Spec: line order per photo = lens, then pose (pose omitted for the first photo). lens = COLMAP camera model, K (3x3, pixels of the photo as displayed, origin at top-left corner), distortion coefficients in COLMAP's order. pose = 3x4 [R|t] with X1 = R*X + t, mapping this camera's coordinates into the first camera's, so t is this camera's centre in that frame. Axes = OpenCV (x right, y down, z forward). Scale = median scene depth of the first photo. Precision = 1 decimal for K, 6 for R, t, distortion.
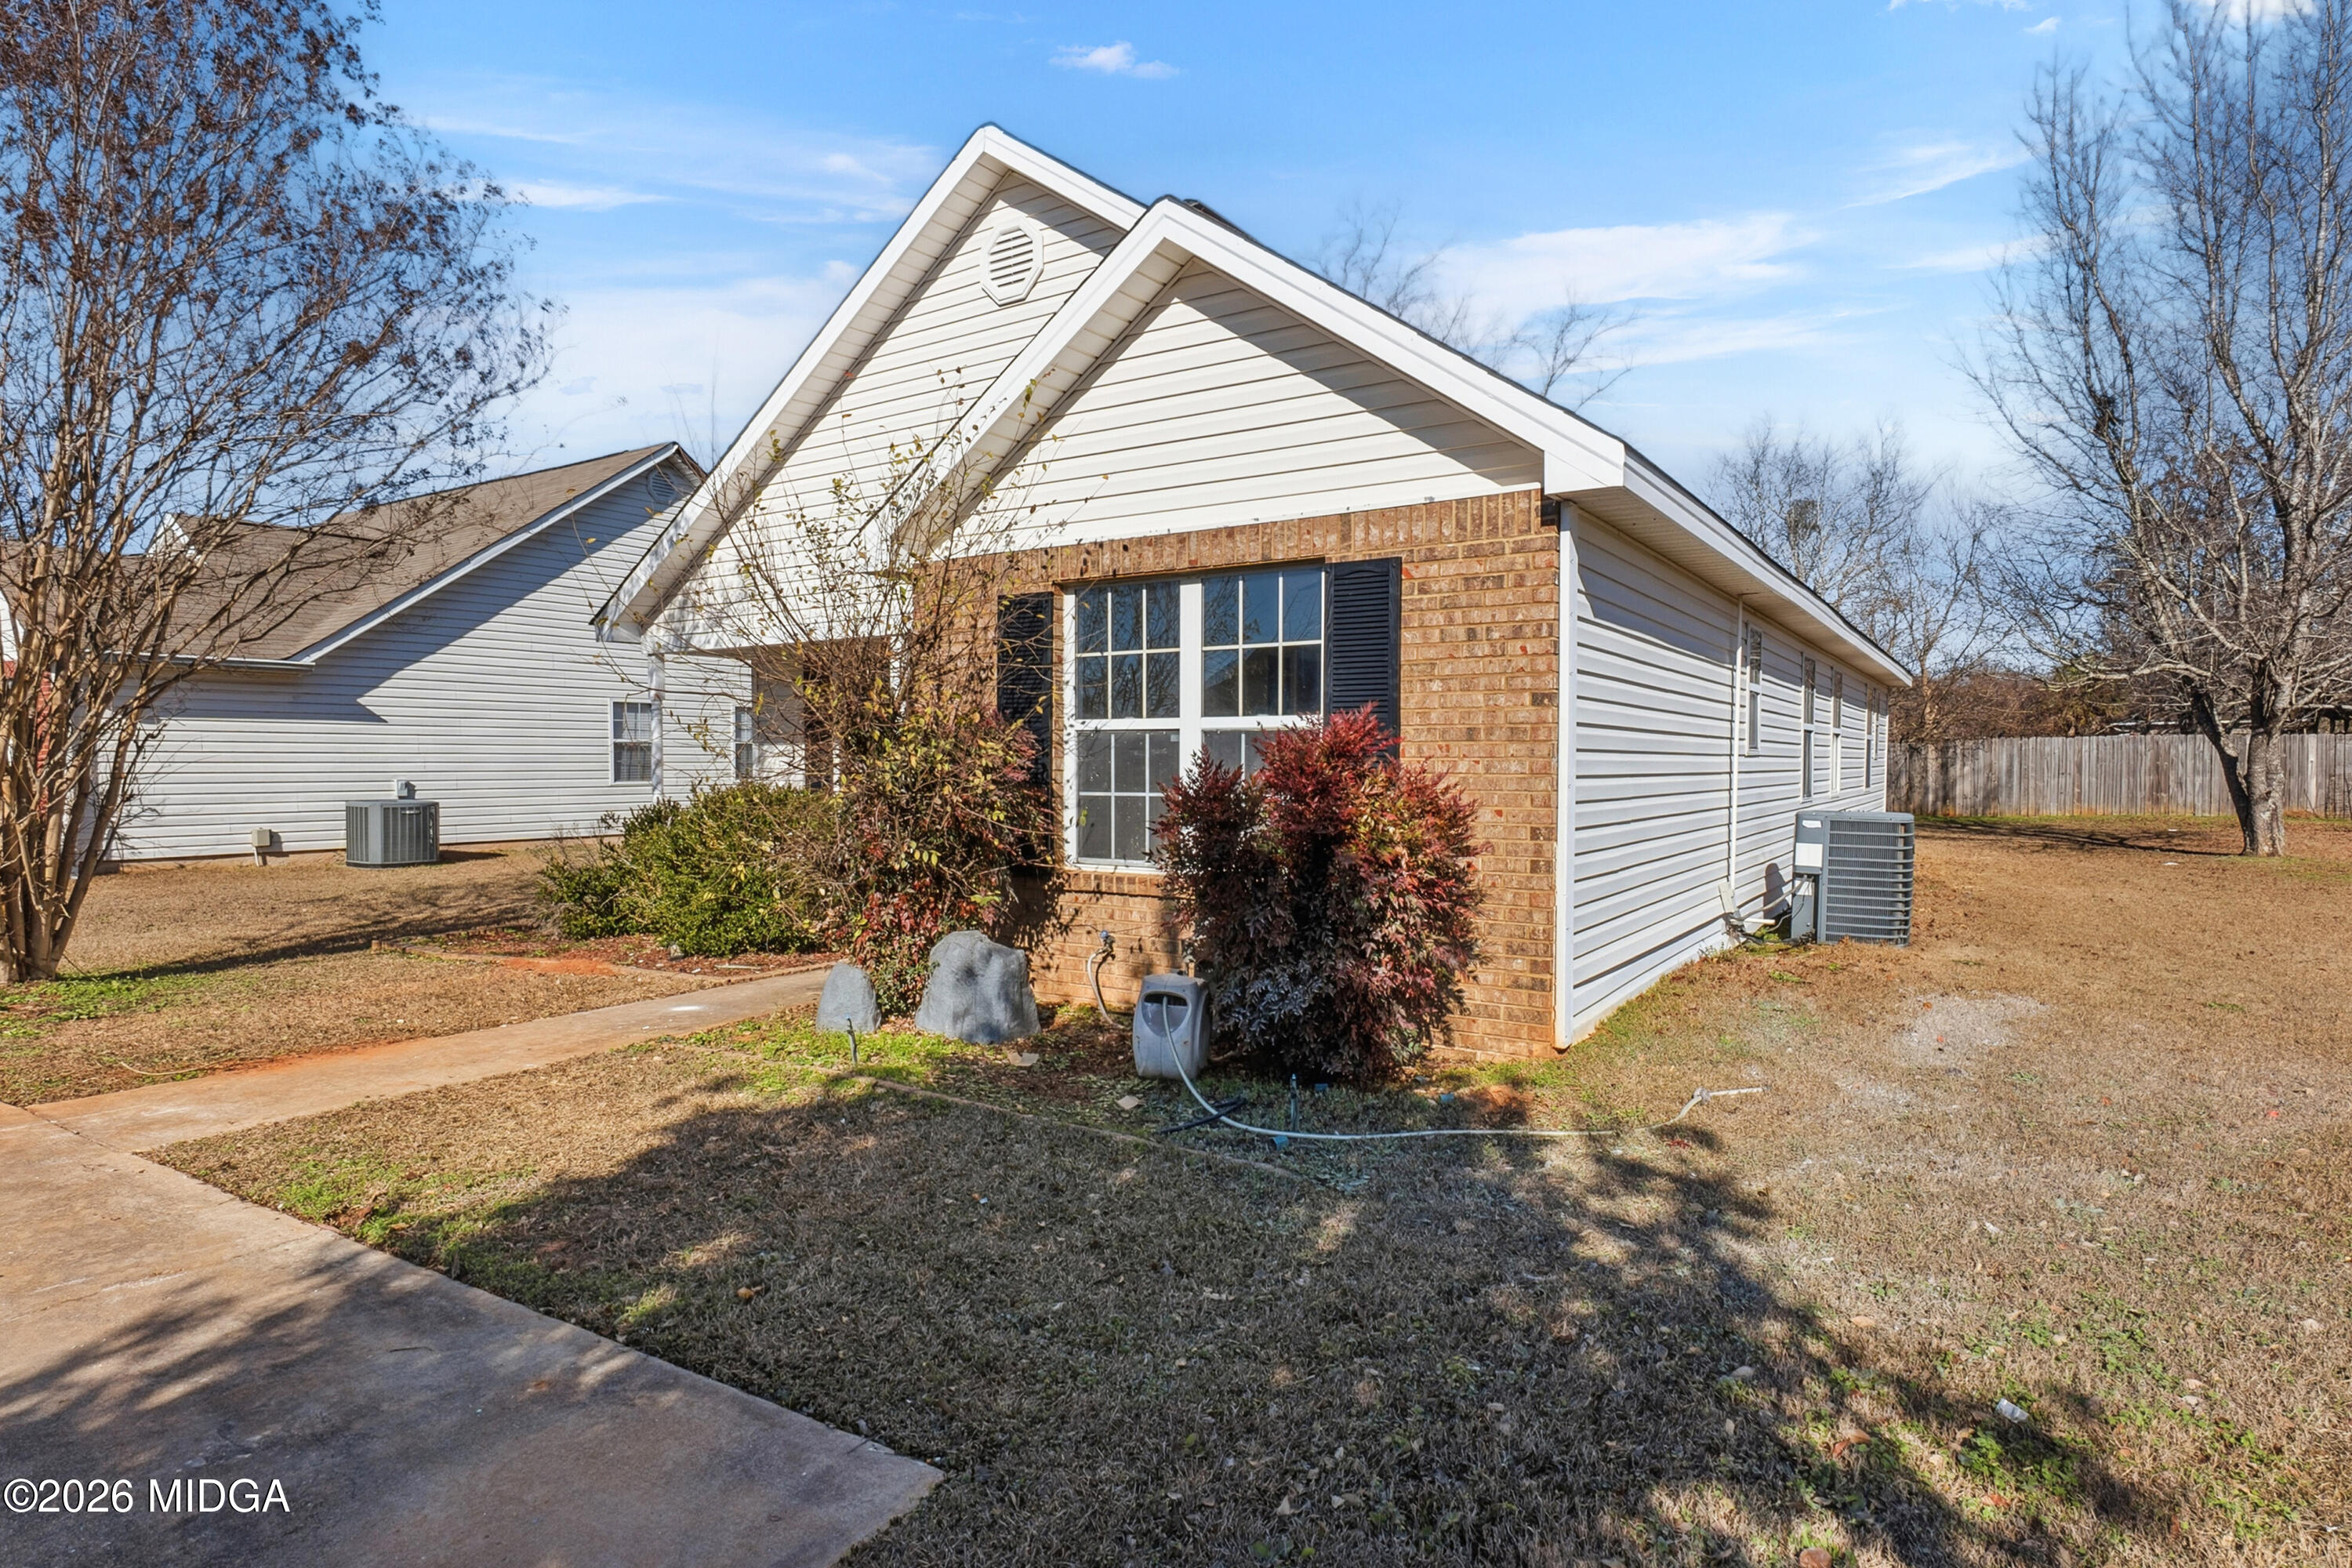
lens RADIAL K [[1297.8, 0, 1170.8], [0, 1297.8, 820.5], [0, 0, 1]] dist [-0.000681, 0.000148]
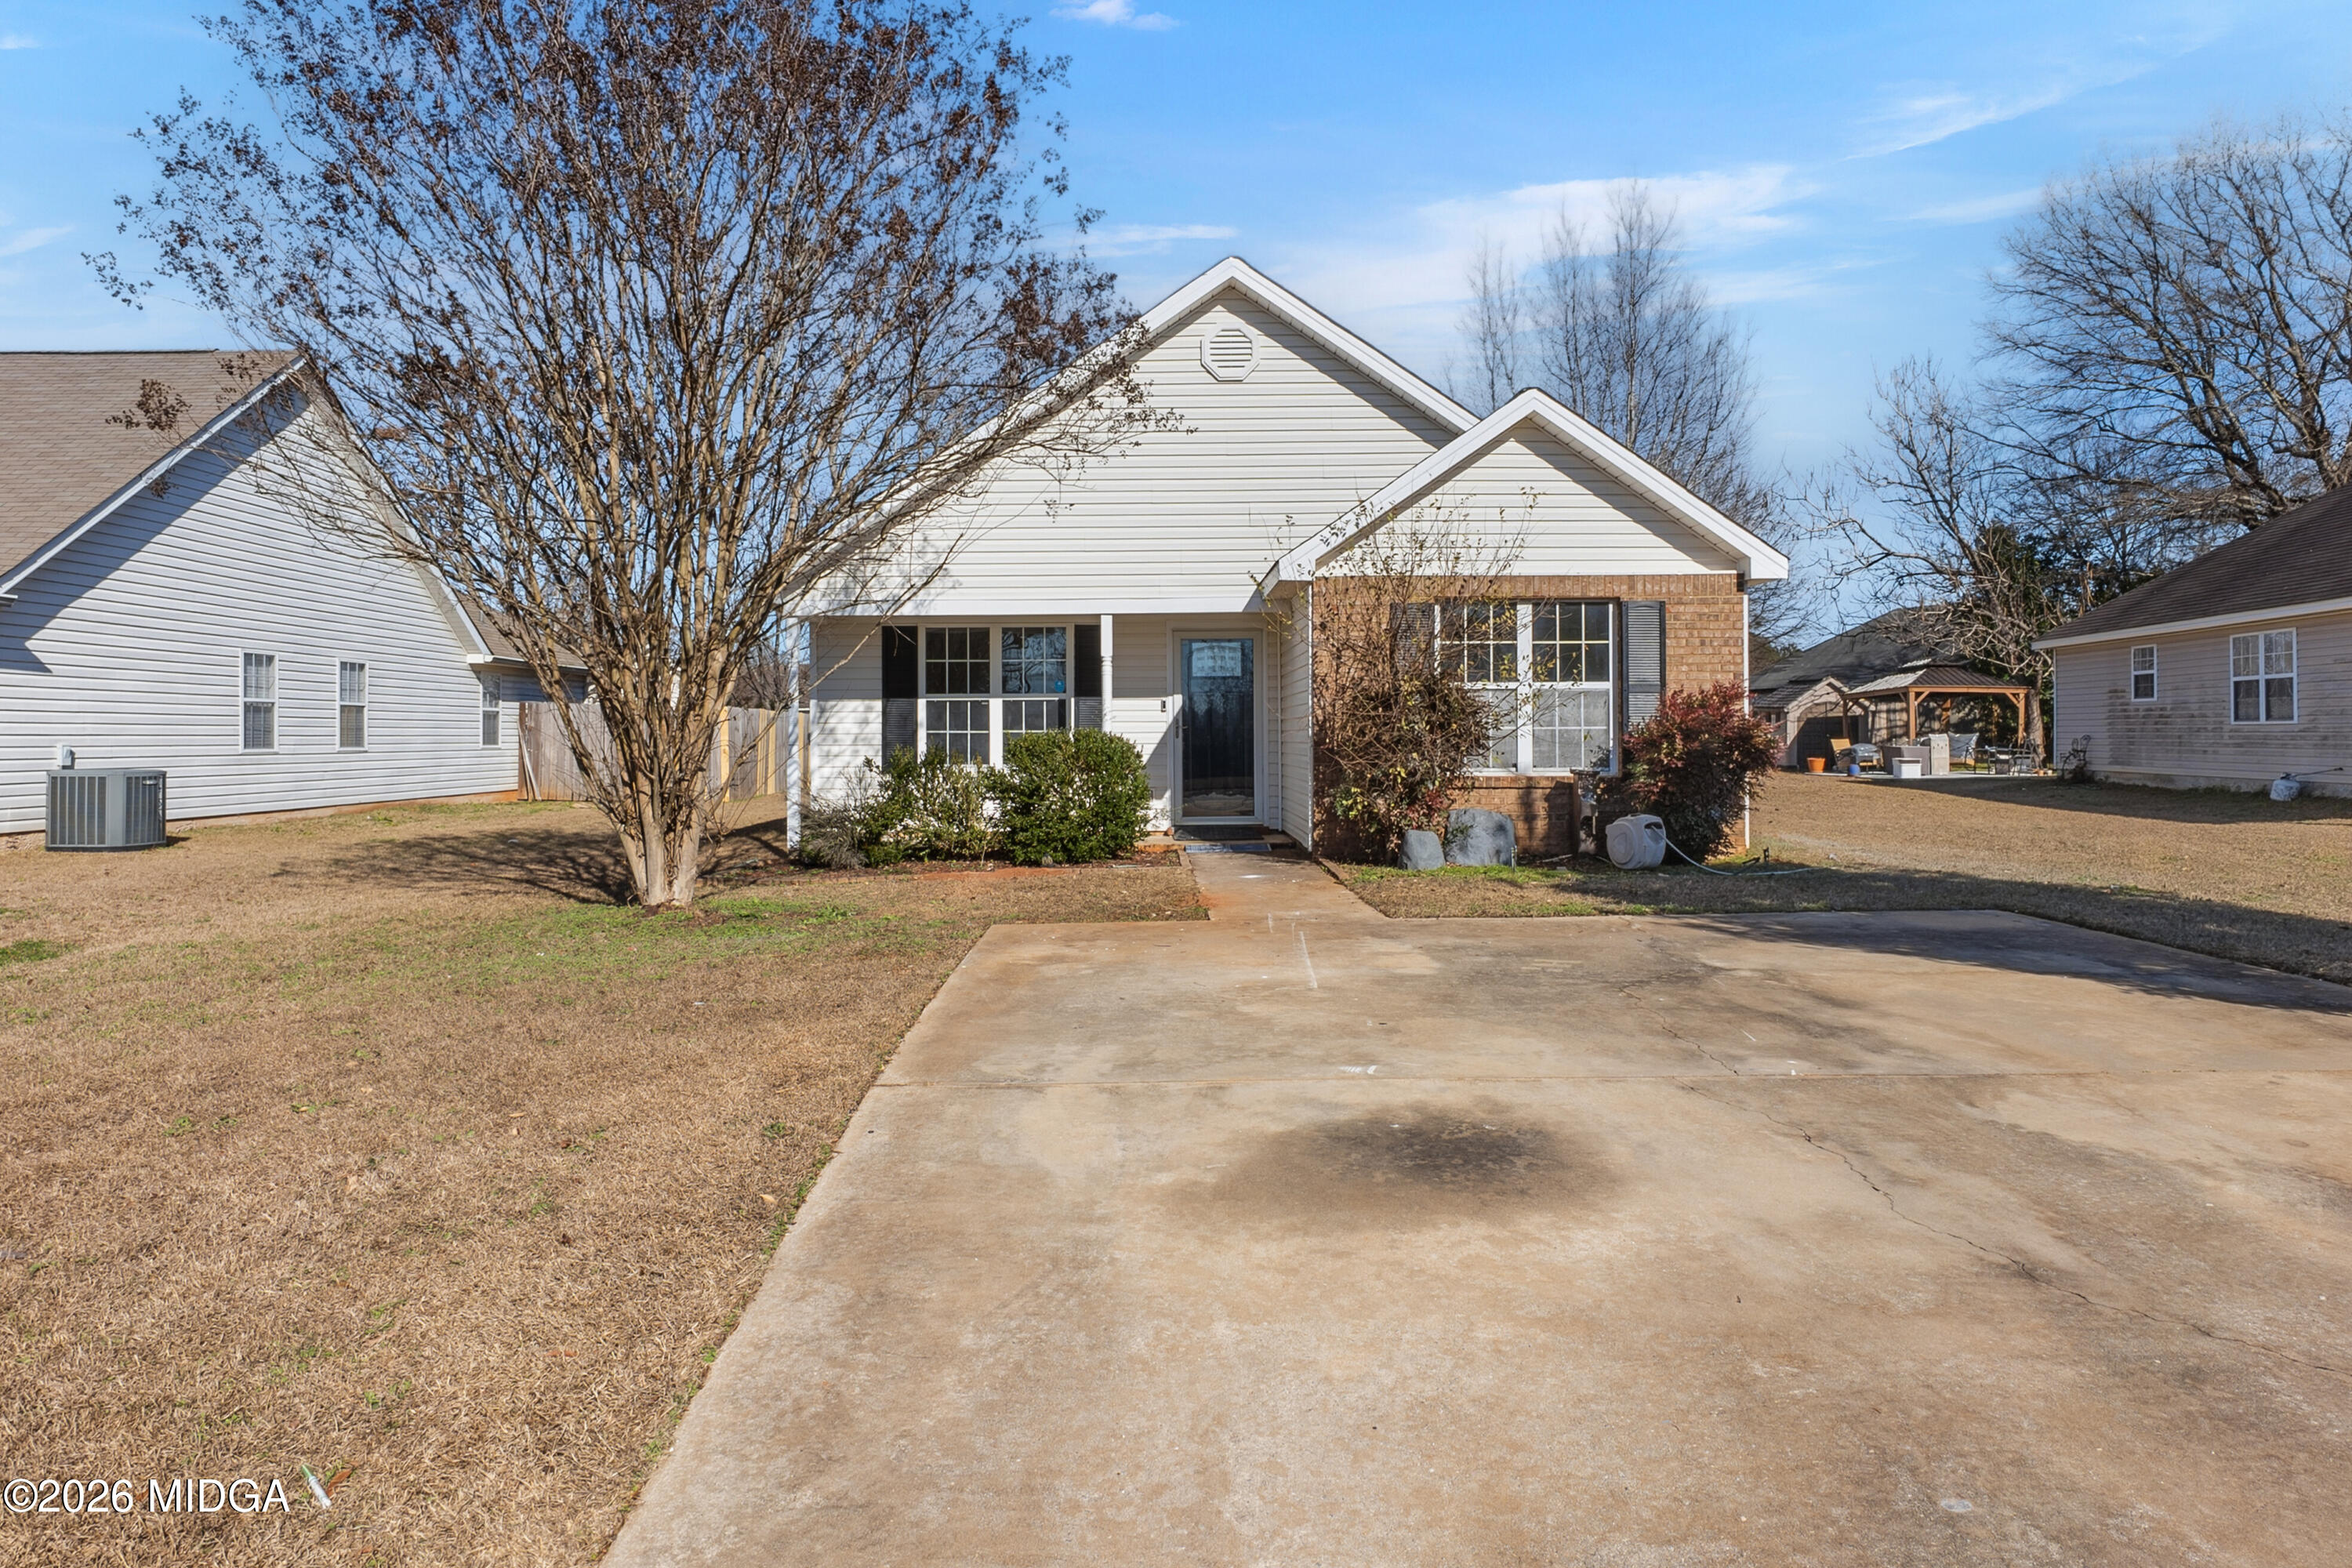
lens RADIAL K [[1468.4, 0, 1185.3], [0, 1468.4, 756.9], [0, 0, 1]] dist [-0.003483, -0.000965]
pose [[0.827284, -0.012267, 0.561650, -1.422681], [0.031288, 0.999216, -0.024261, 0.051035], [-0.560912, 0.037644, 0.827019, -0.341696]]
